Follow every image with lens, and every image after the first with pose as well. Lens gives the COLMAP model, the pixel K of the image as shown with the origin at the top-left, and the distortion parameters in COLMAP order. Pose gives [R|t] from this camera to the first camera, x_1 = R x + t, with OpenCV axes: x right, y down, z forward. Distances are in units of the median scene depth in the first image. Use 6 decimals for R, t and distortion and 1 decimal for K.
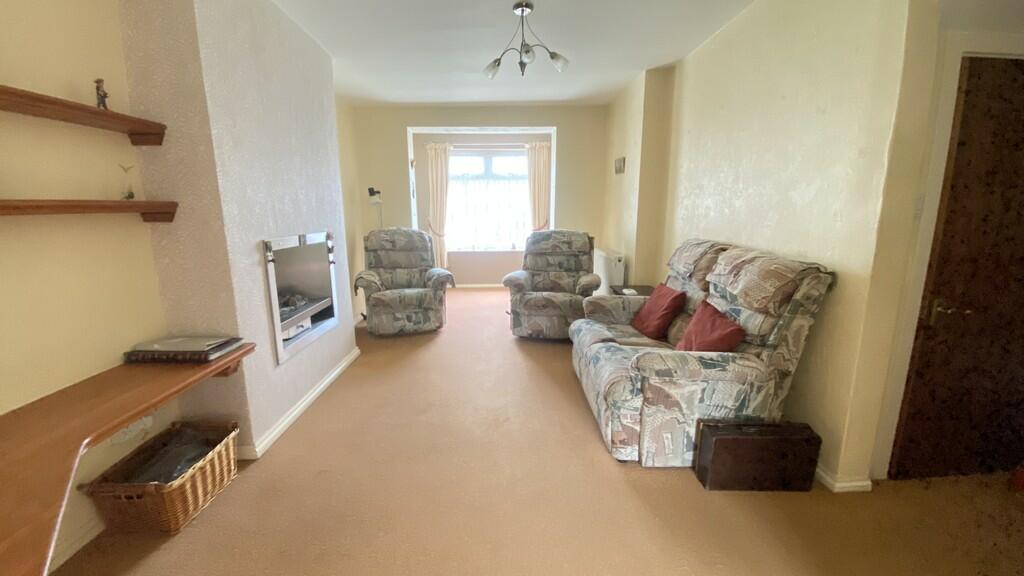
lens RADIAL K [[412.3, 0, 509.3], [0, 412.3, 290.9], [0, 0, 1]] dist [0.034708, -0.027456]
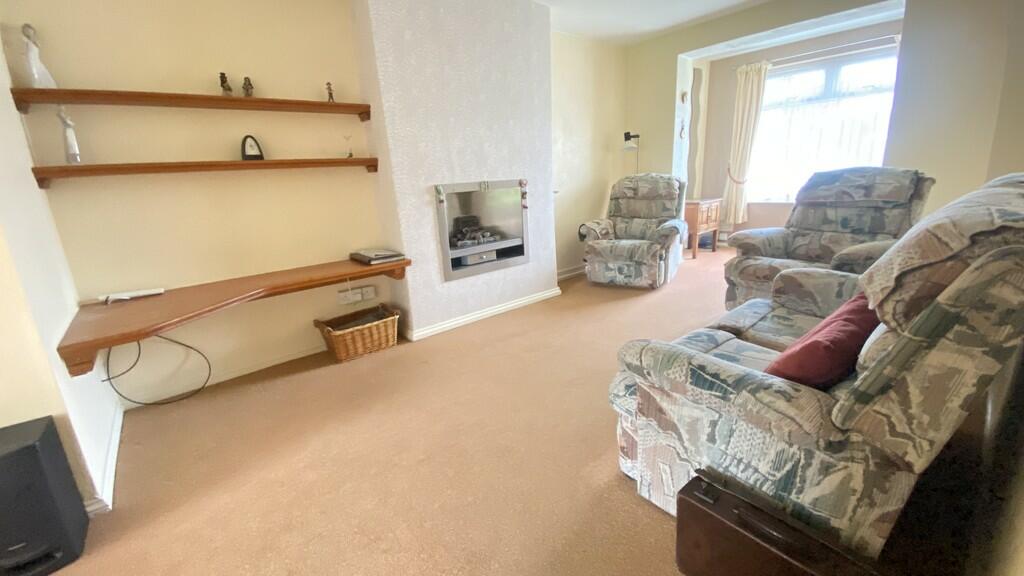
lens RADIAL K [[417.3, 0, 506.2], [0, 417.3, 286.5], [0, 0, 1]] dist [0.029553, -0.019985]
pose [[0.627943, 0.169036, -0.759681, 0.334976], [-0.096327, 0.985503, 0.139661, -0.005714], [0.772275, -0.014521, 0.635122, 0.182474]]
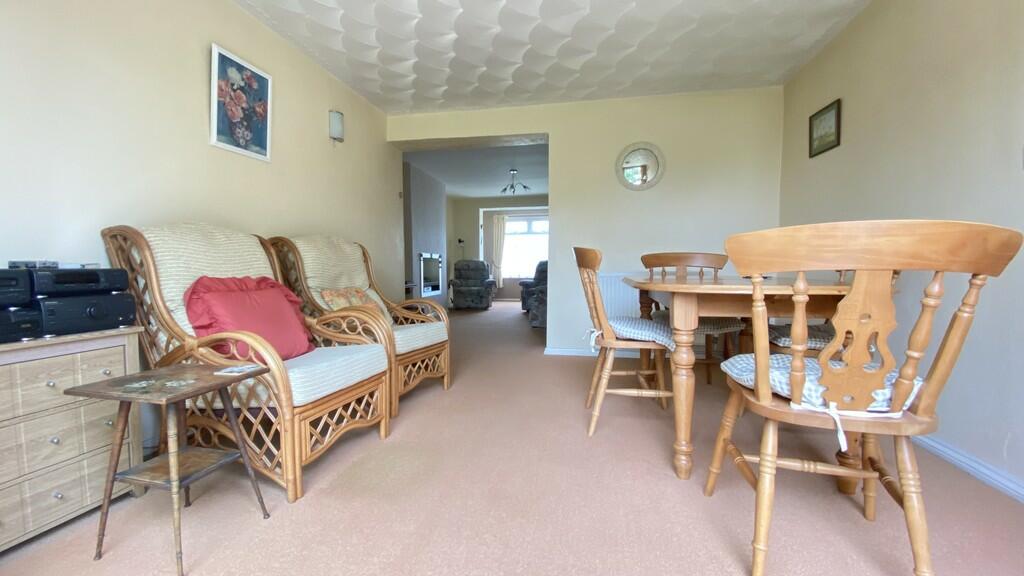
lens RADIAL K [[412.8, 0, 509.2], [0, 412.8, 292.3], [0, 0, 1]] dist [0.052777, -0.045598]
pose [[0.977050, 0.015620, -0.212437, 0.361435], [-0.044166, 0.990490, -0.130302, 0.281462], [0.208382, 0.136694, 0.968448, -0.929515]]
